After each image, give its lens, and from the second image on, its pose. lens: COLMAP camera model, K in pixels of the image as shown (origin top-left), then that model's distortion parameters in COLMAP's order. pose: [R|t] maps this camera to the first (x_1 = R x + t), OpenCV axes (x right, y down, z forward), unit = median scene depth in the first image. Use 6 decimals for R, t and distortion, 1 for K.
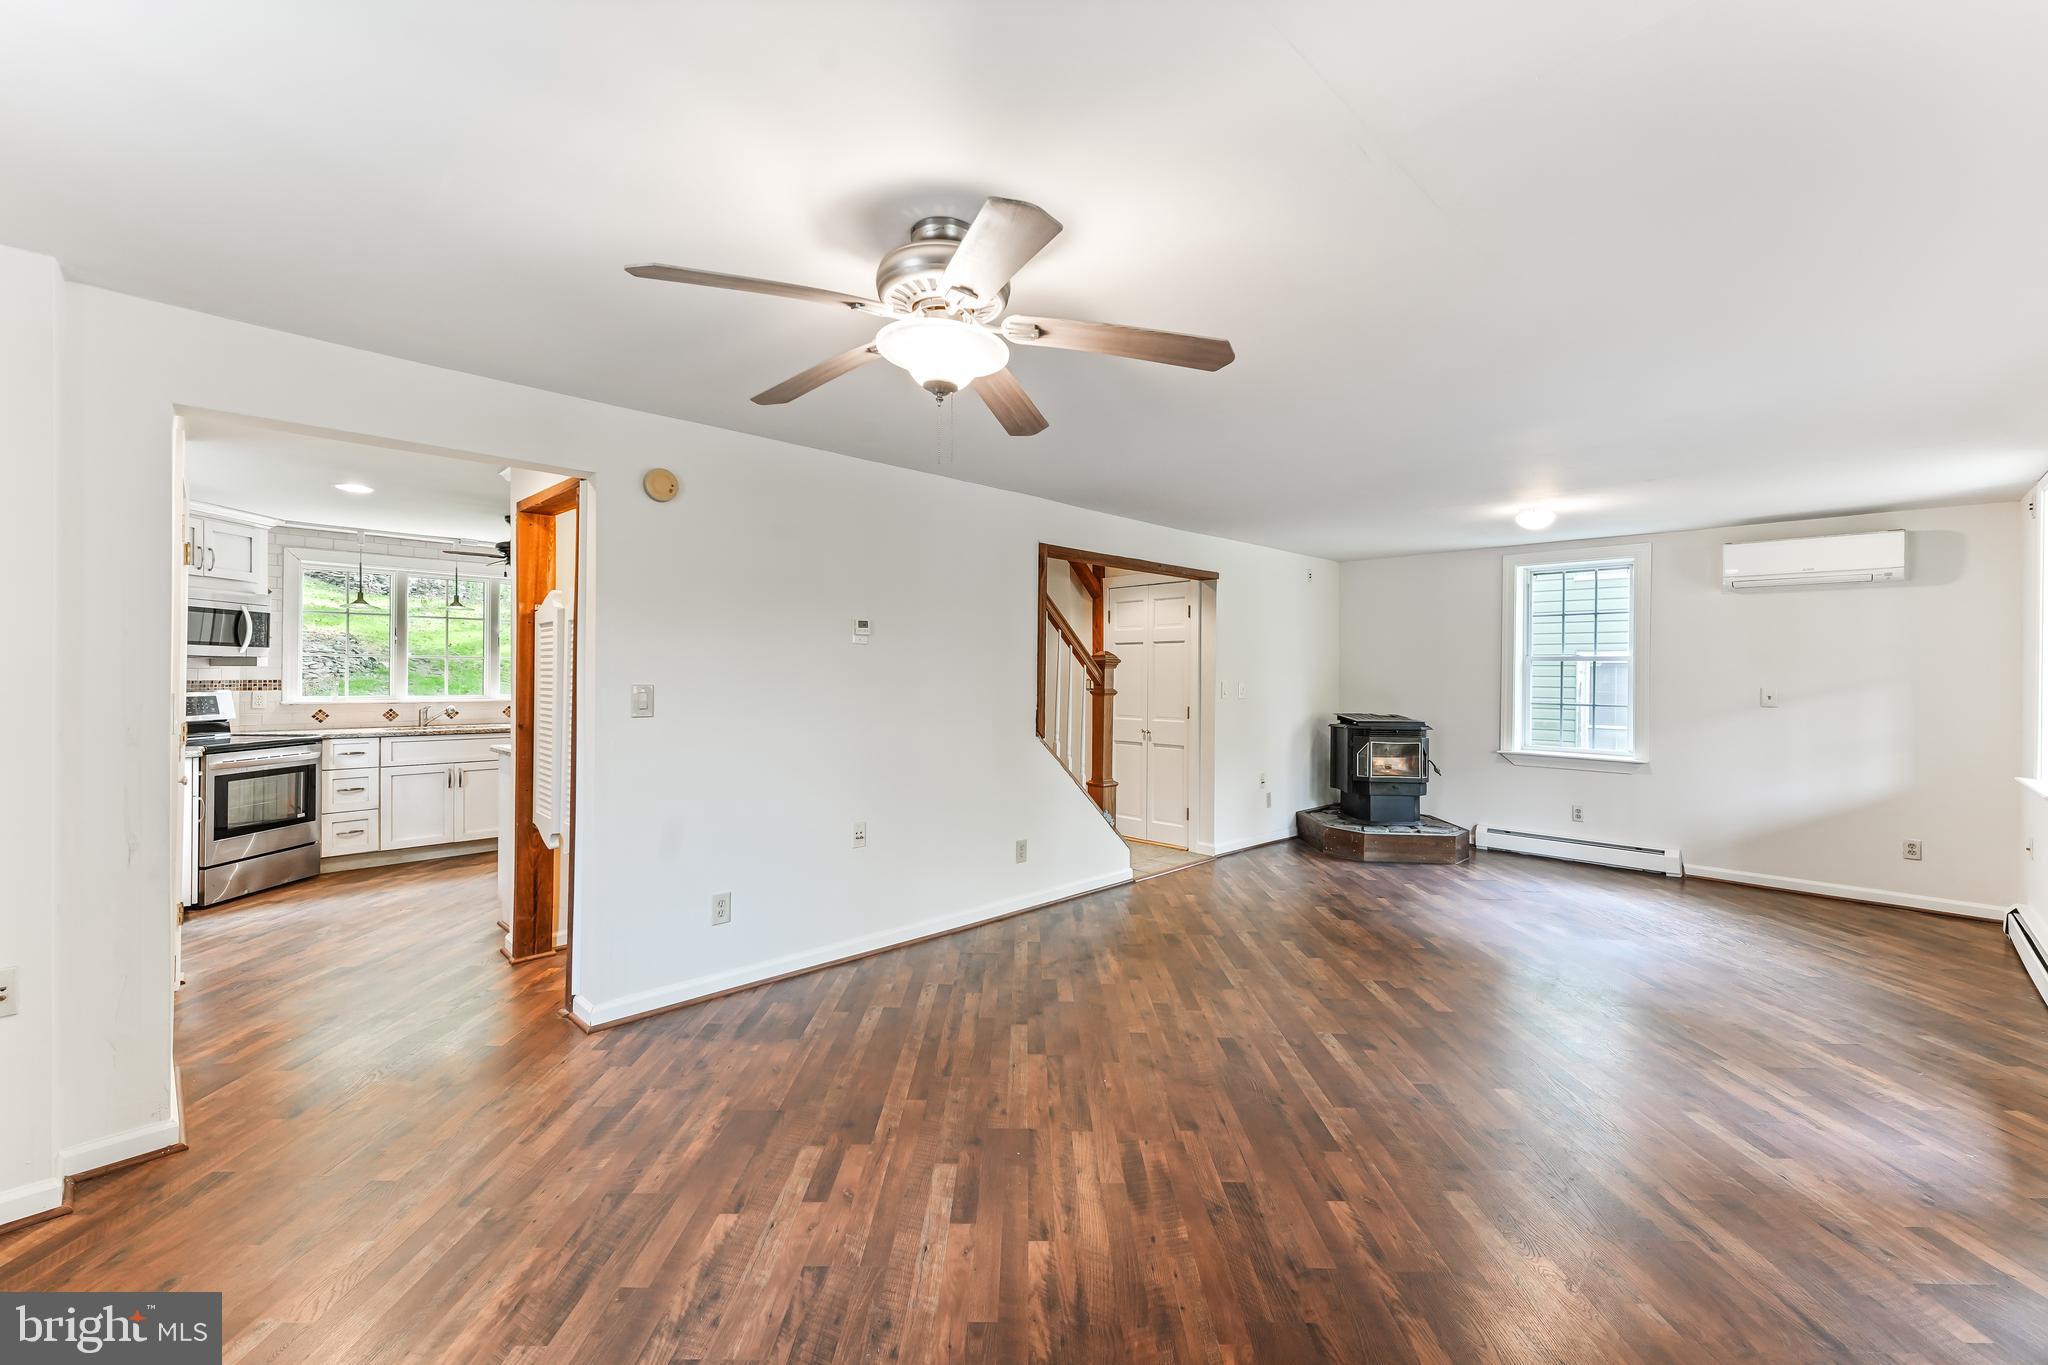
lens RADIAL K [[831.8, 0, 1033.5], [0, 831.8, 677.8], [0, 0, 1]] dist [0.002554, 0.000019]
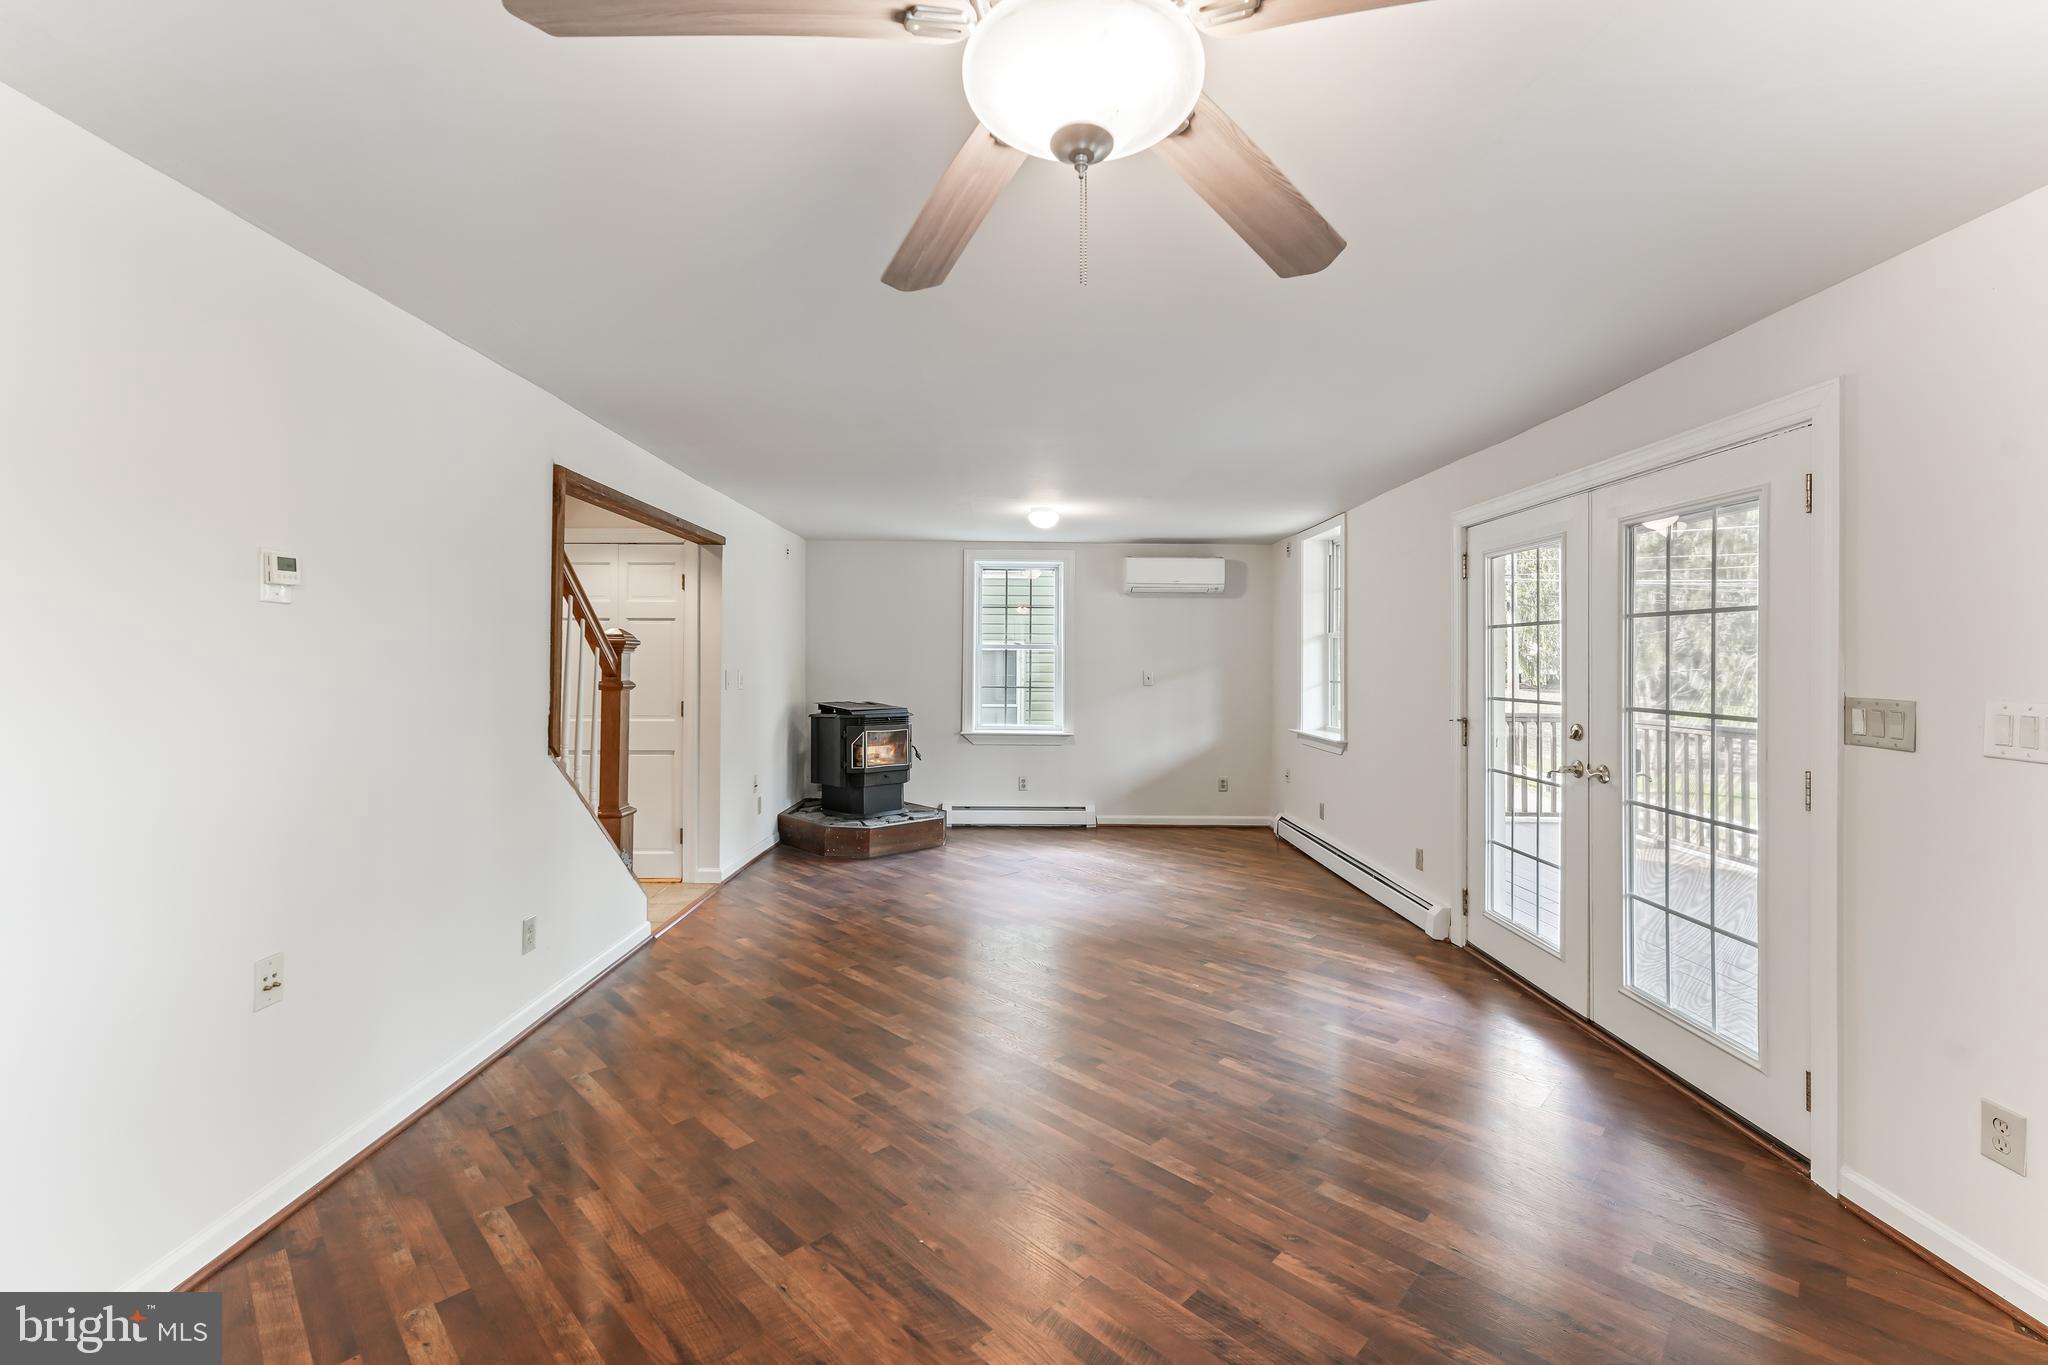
lens RADIAL K [[841.5, 0, 1035.4], [0, 841.5, 657.1], [0, 0, 1]] dist [0.001702, -0.000027]
pose [[0.692291, 0.002597, 0.721613, -0.191596], [0.001979, 0.999983, -0.005498, -0.002899], [-0.721615, 0.005235, 0.692274, 0.230771]]
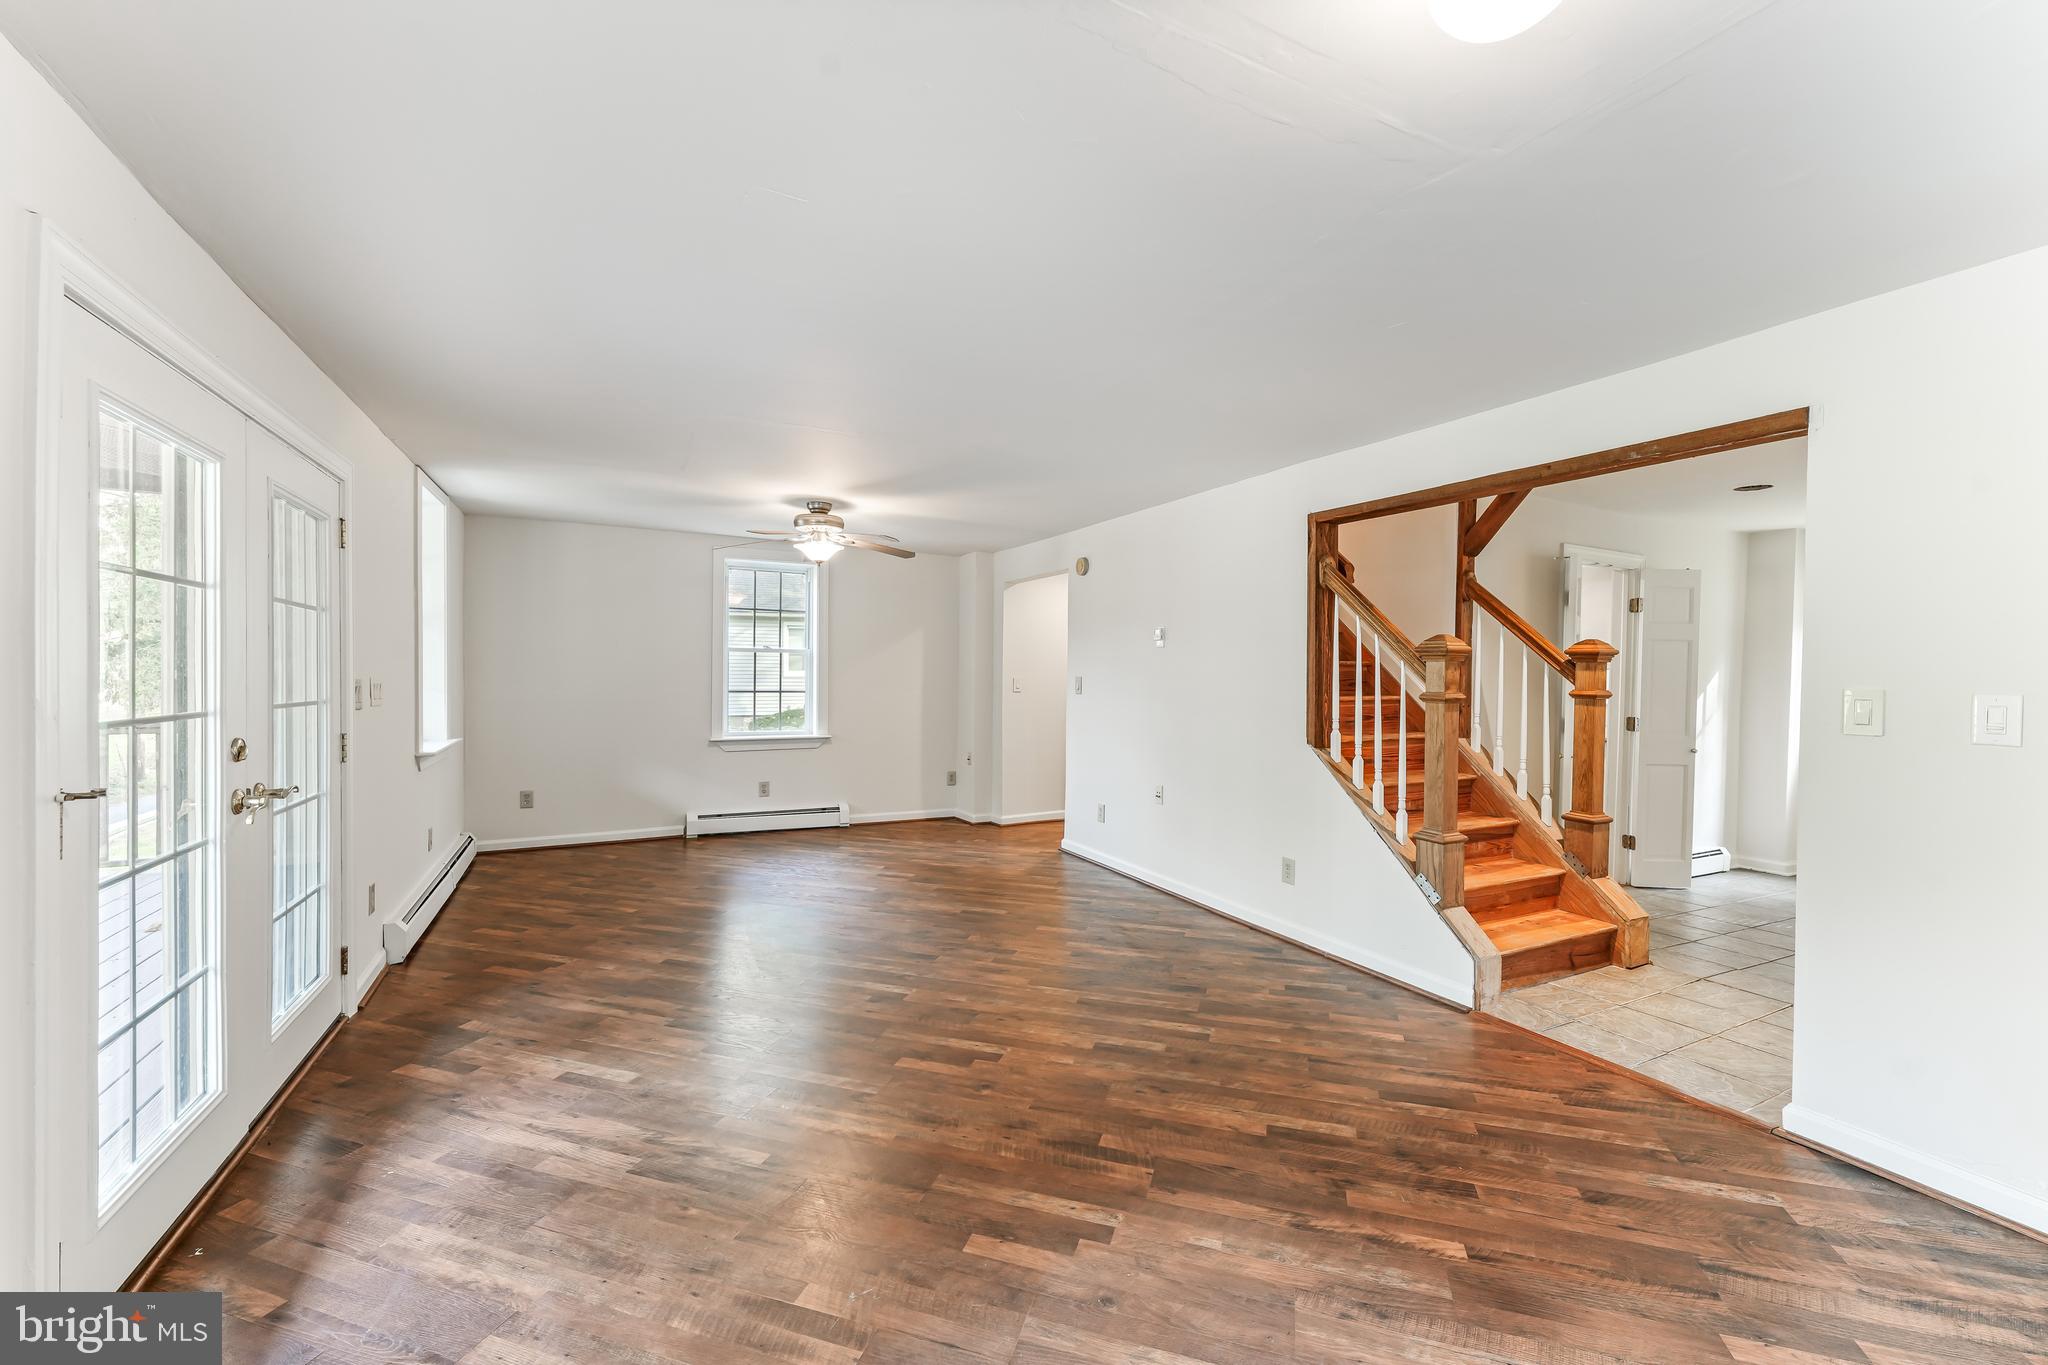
lens RADIAL K [[847.5, 0, 1015.8], [0, 847.5, 683.1], [0, 0, 1]] dist [0.000398, -0.000034]
pose [[-0.321916, 0.004282, -0.946759, 0.825319], [-0.015468, 0.999833, 0.009781, 0.004967], [0.946642, 0.017793, -0.321796, 0.899678]]
